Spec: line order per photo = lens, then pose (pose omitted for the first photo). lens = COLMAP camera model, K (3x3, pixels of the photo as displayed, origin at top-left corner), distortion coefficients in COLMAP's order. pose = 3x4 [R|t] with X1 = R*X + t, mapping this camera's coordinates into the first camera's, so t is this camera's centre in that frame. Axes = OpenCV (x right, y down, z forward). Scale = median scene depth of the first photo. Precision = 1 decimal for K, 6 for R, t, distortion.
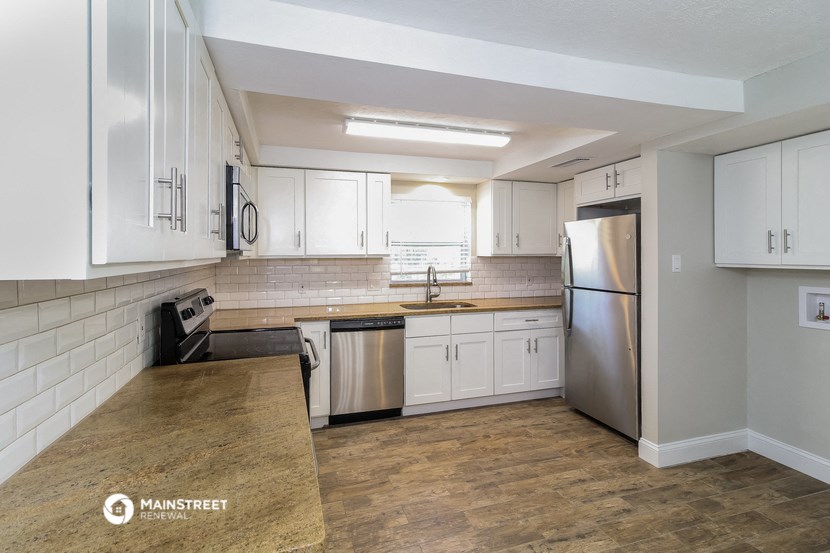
lens RADIAL K [[385.9, 0, 406.8], [0, 385.9, 255.9], [0, 0, 1]] dist [0.002966, 0.000132]
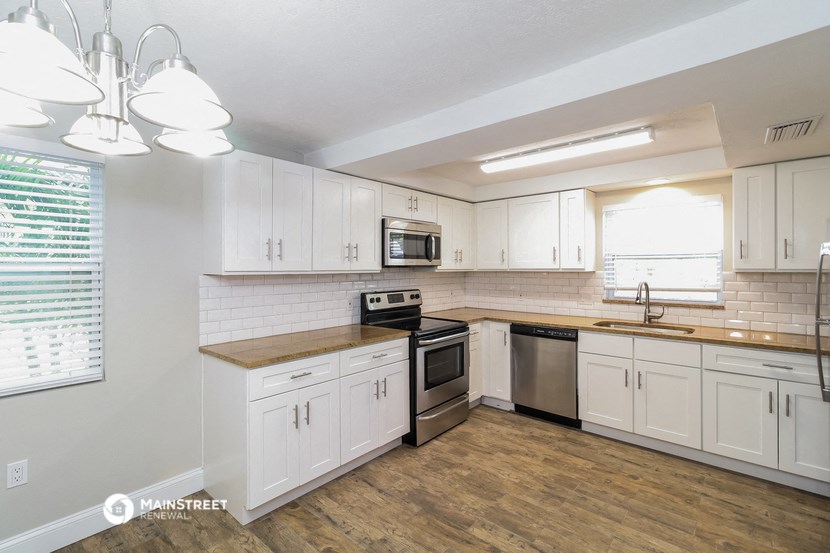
lens RADIAL K [[385.9, 0, 416.4], [0, 385.9, 269.2], [0, 0, 1]] dist [0.002966, 0.000132]
pose [[0.525478, 0.006585, -0.850781, 0.654655], [-0.004918, 0.999977, 0.004702, -0.005630], [0.850793, 0.001714, 0.525499, 0.112544]]
